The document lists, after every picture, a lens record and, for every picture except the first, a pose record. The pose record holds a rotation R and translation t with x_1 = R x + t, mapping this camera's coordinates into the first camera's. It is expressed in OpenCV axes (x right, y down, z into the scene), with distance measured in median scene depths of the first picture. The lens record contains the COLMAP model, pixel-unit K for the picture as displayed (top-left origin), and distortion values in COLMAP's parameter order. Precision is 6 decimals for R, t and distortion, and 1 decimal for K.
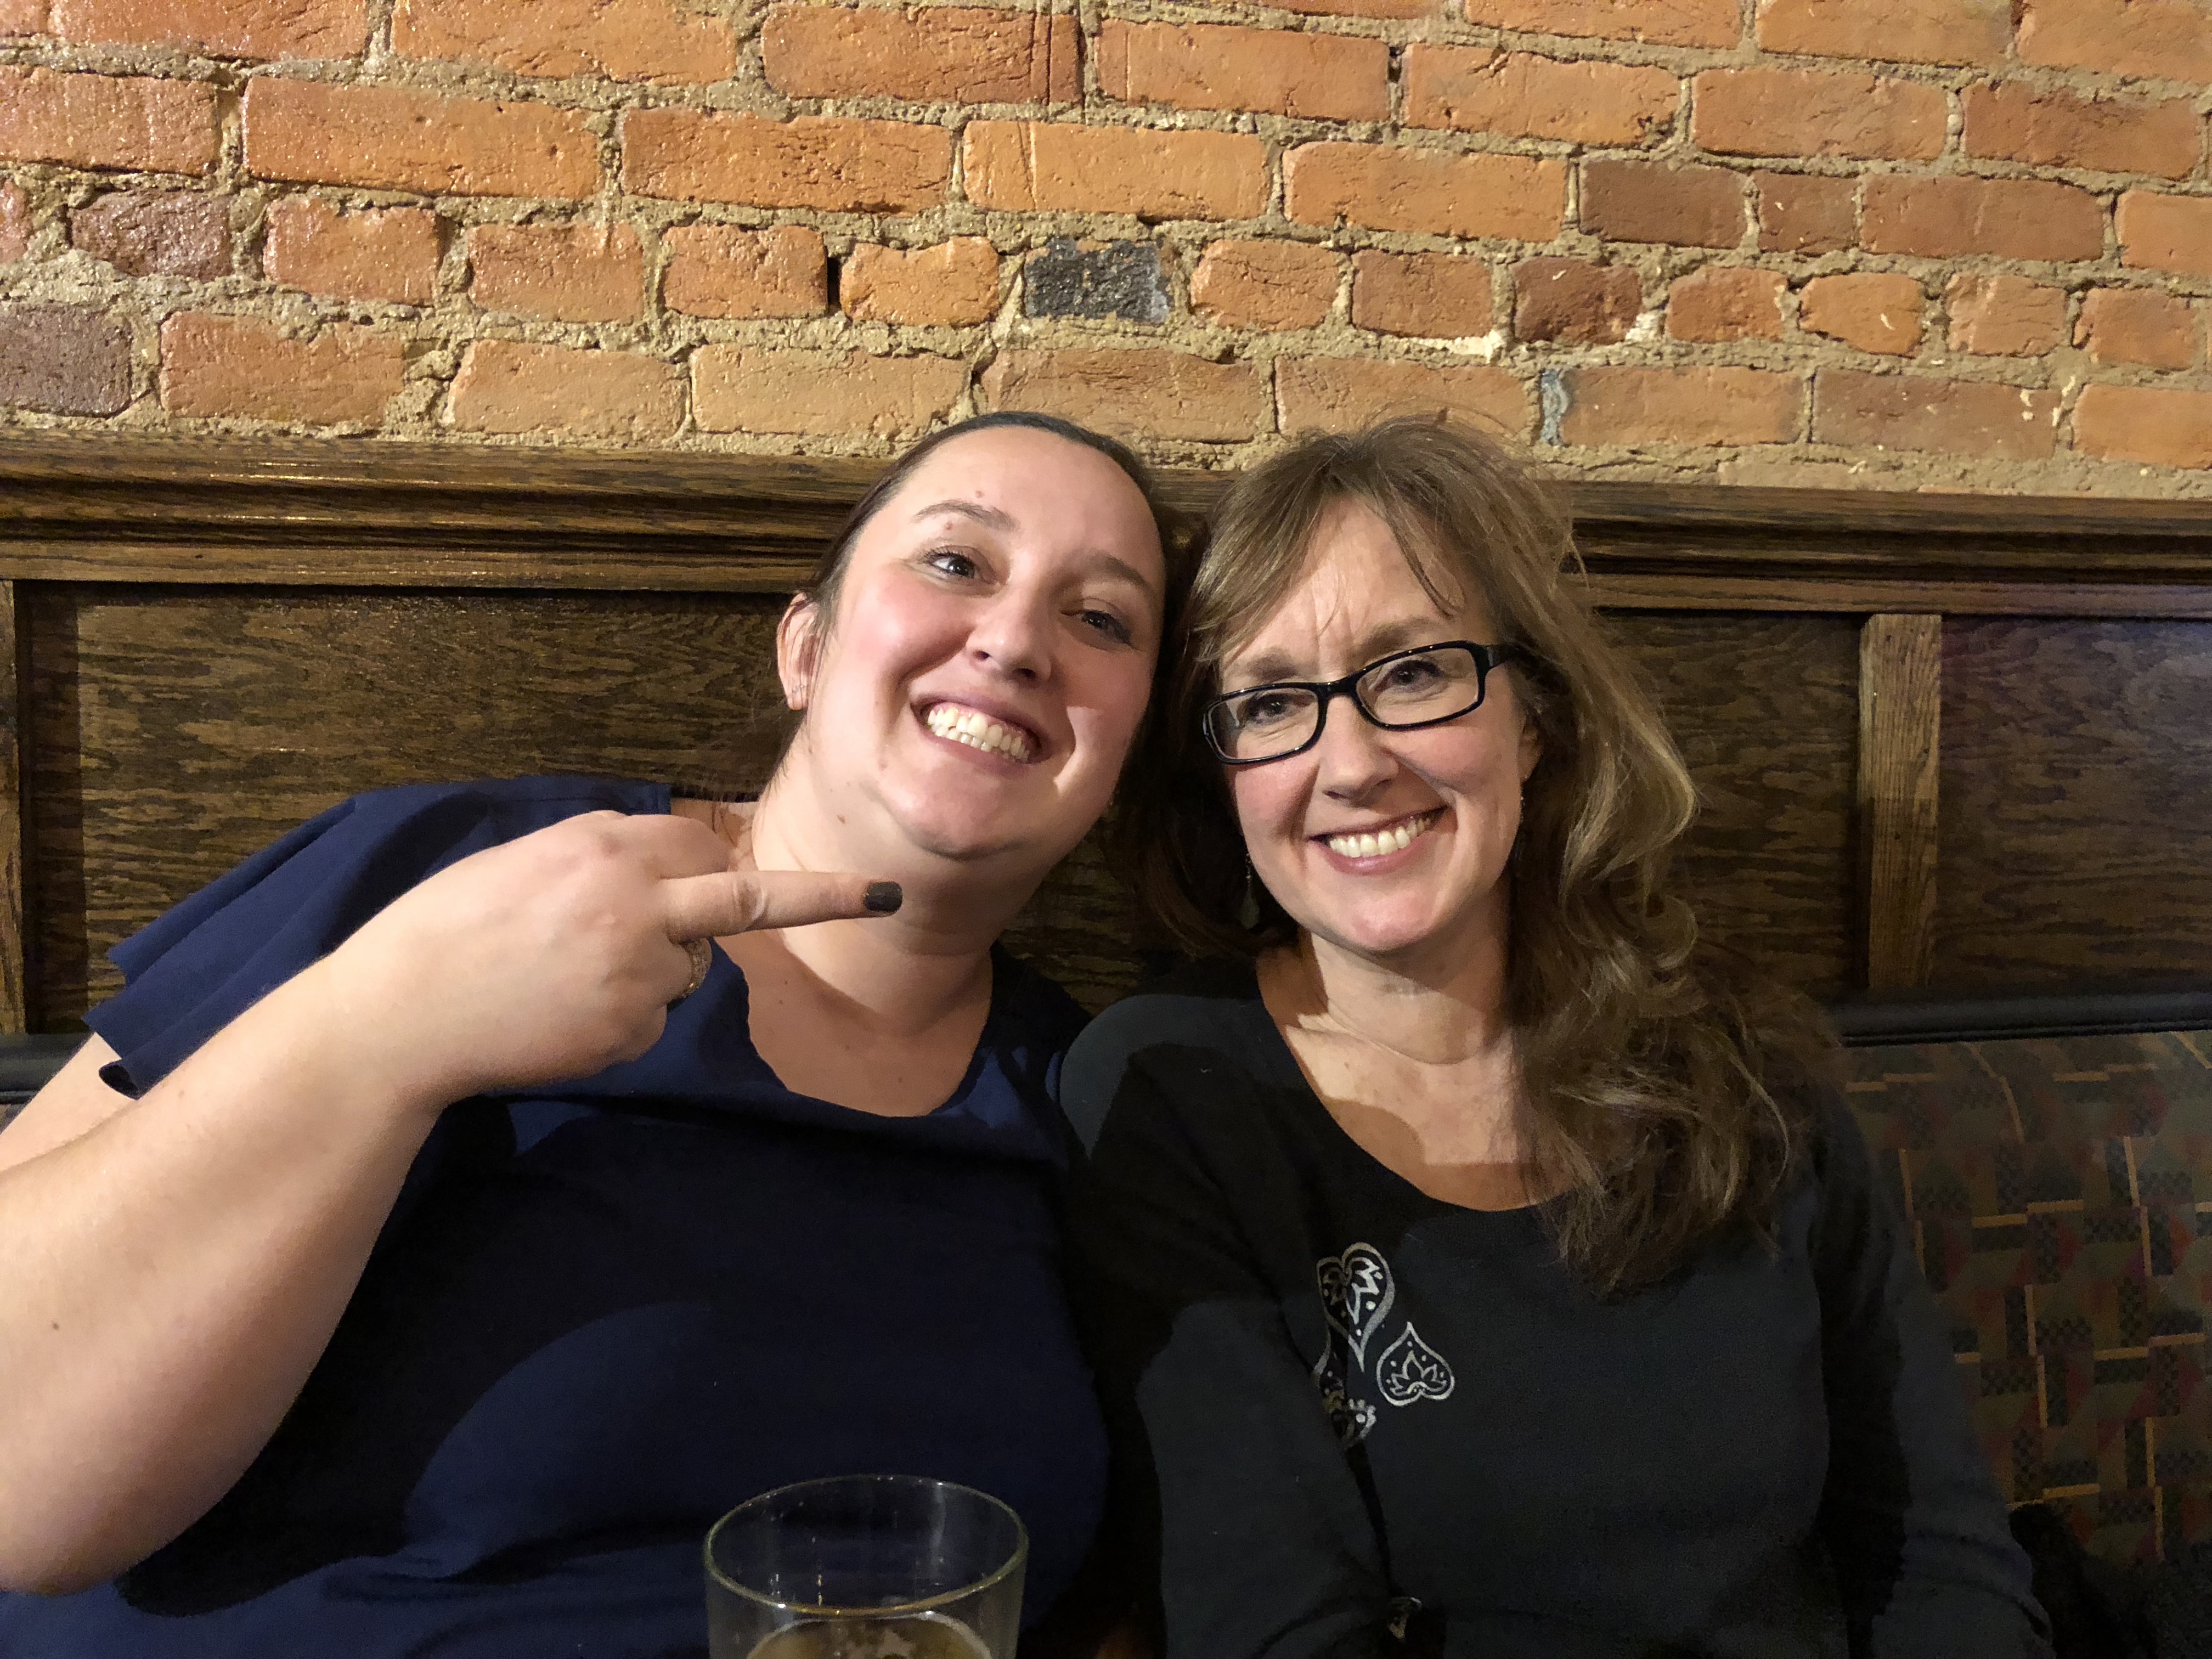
lens RADIAL K [[1794.7, 0, 1118.5], [0, 1794.7, 815.1], [0, 0, 1]] dist [0.005054, 0.011521]
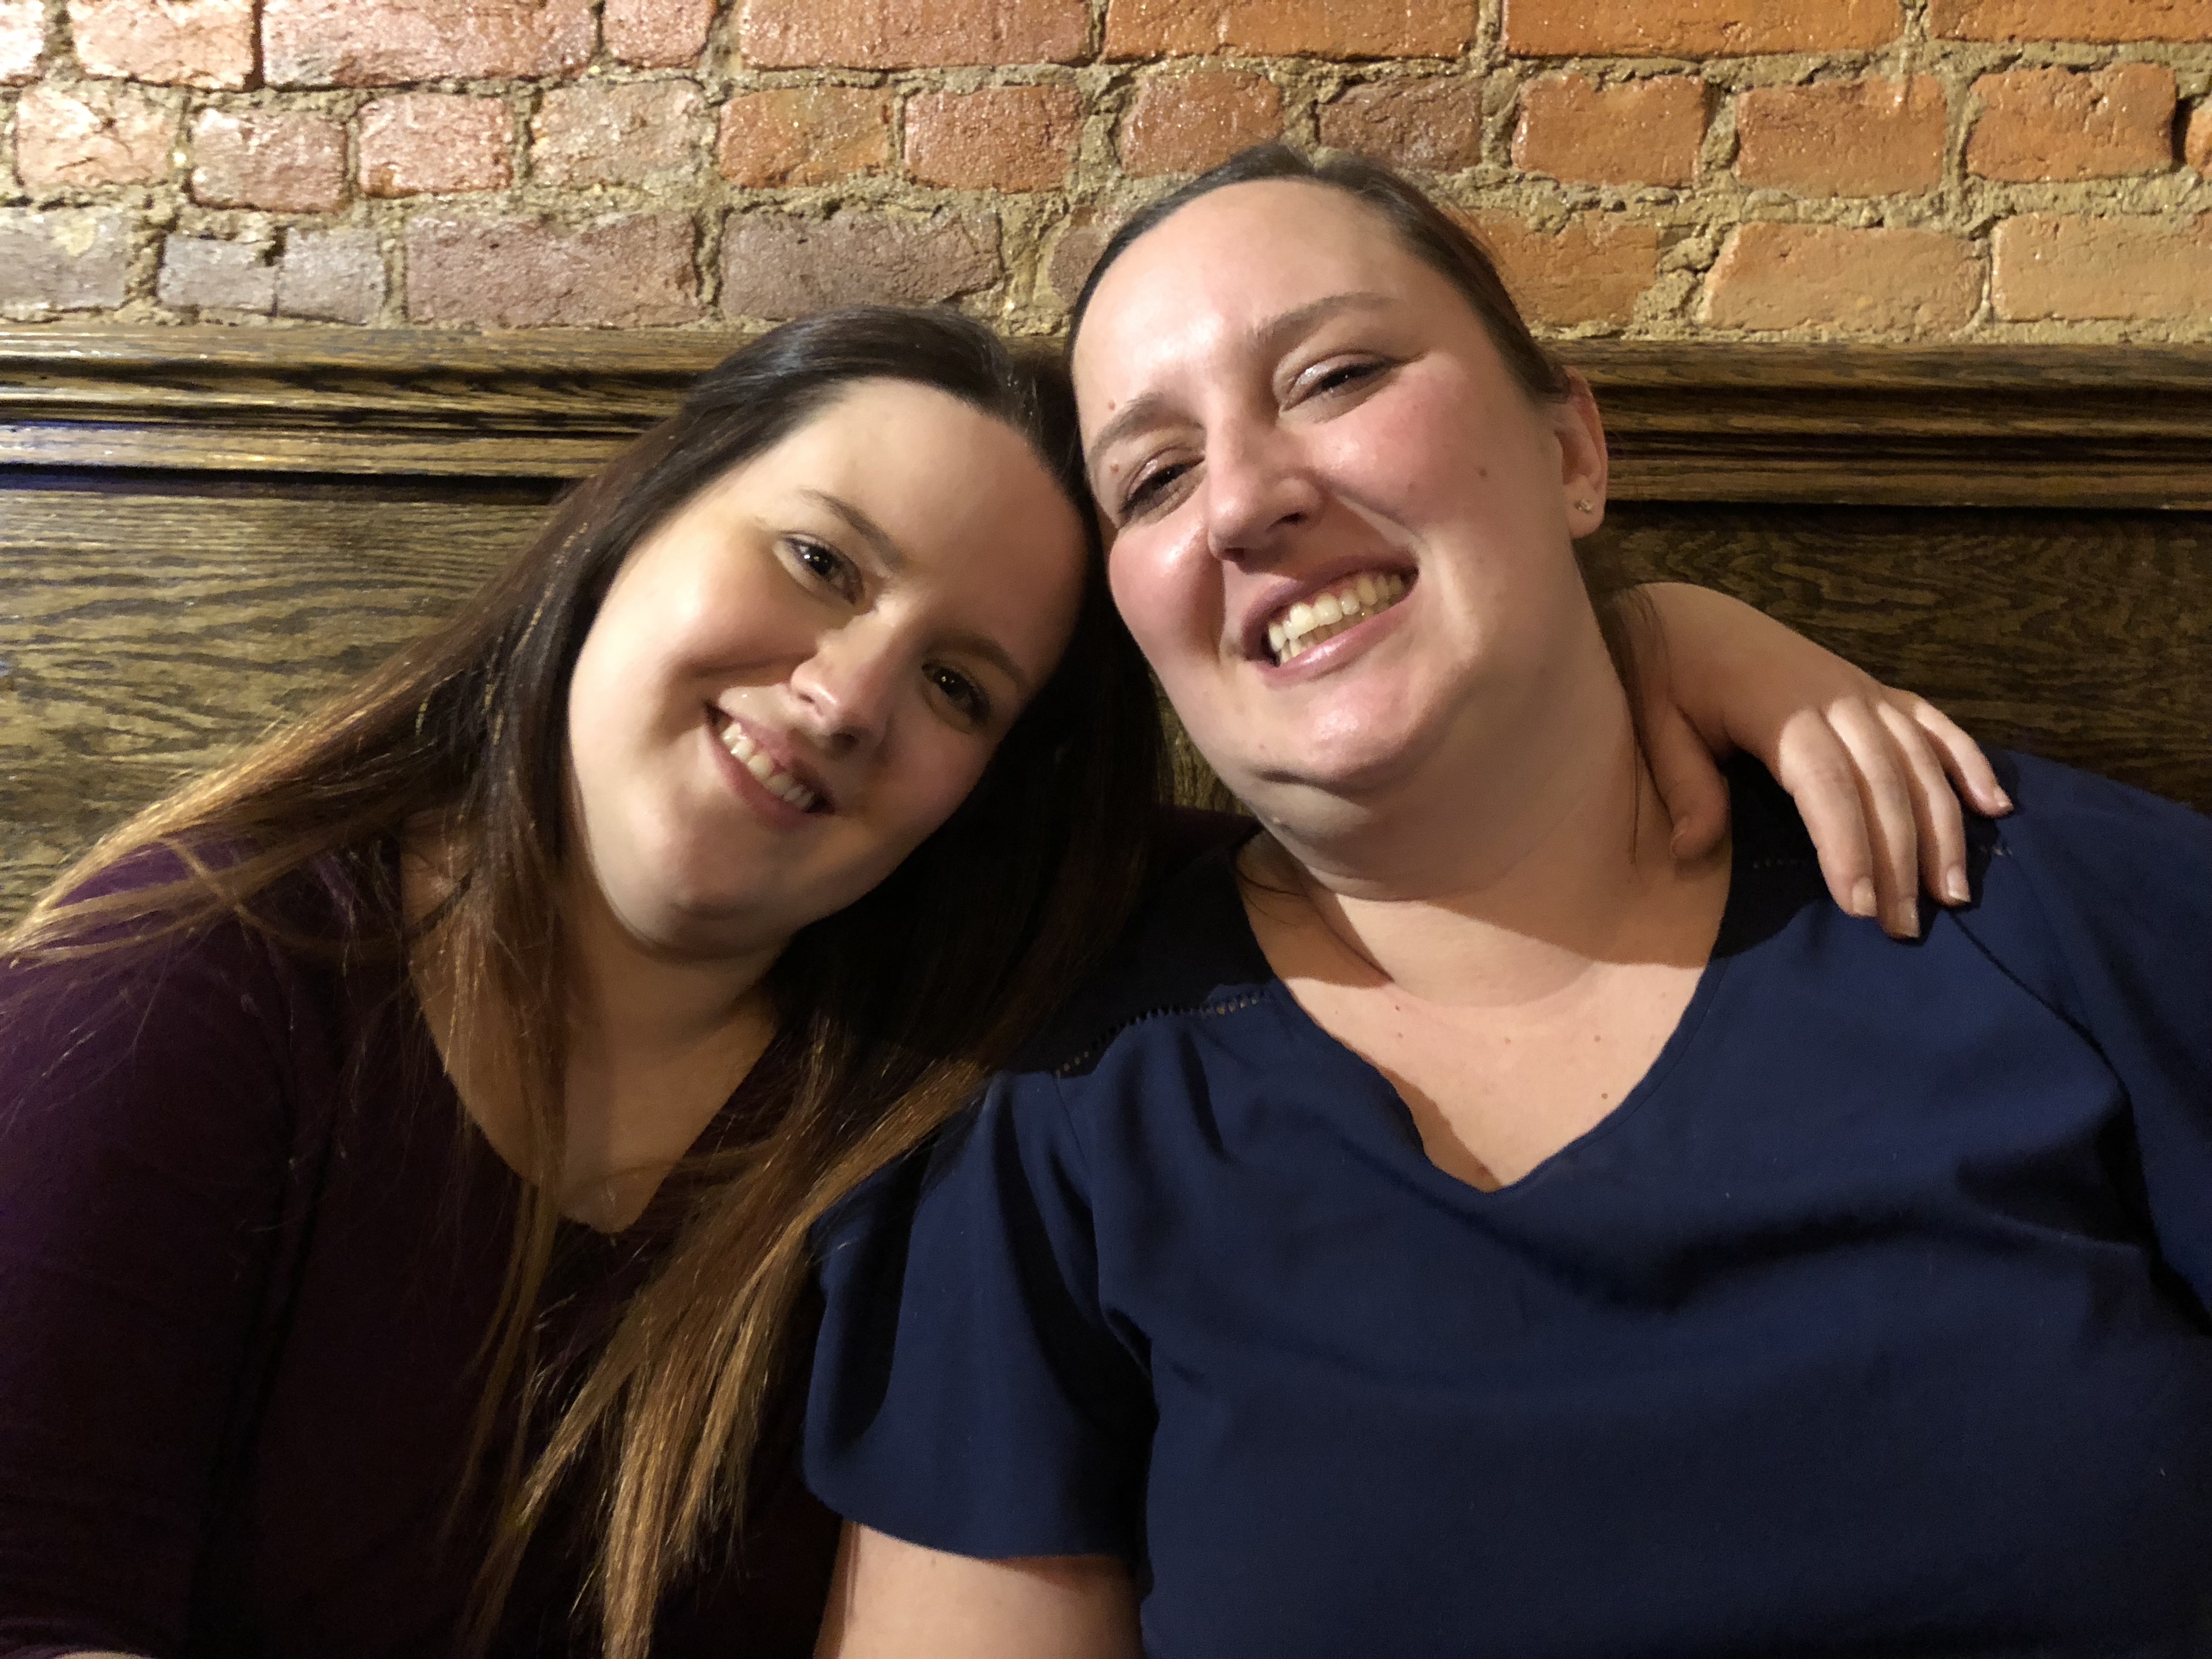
lens RADIAL K [[1762.7, 0, 1115.3], [0, 1762.7, 817.0], [0, 0, 1]] dist [0.023426, -0.018507]
pose [[0.942605, 0.051565, -0.329903, -0.346294], [-0.050380, 0.998656, 0.012145, 0.027228], [0.330086, 0.005173, 0.943937, 0.094522]]
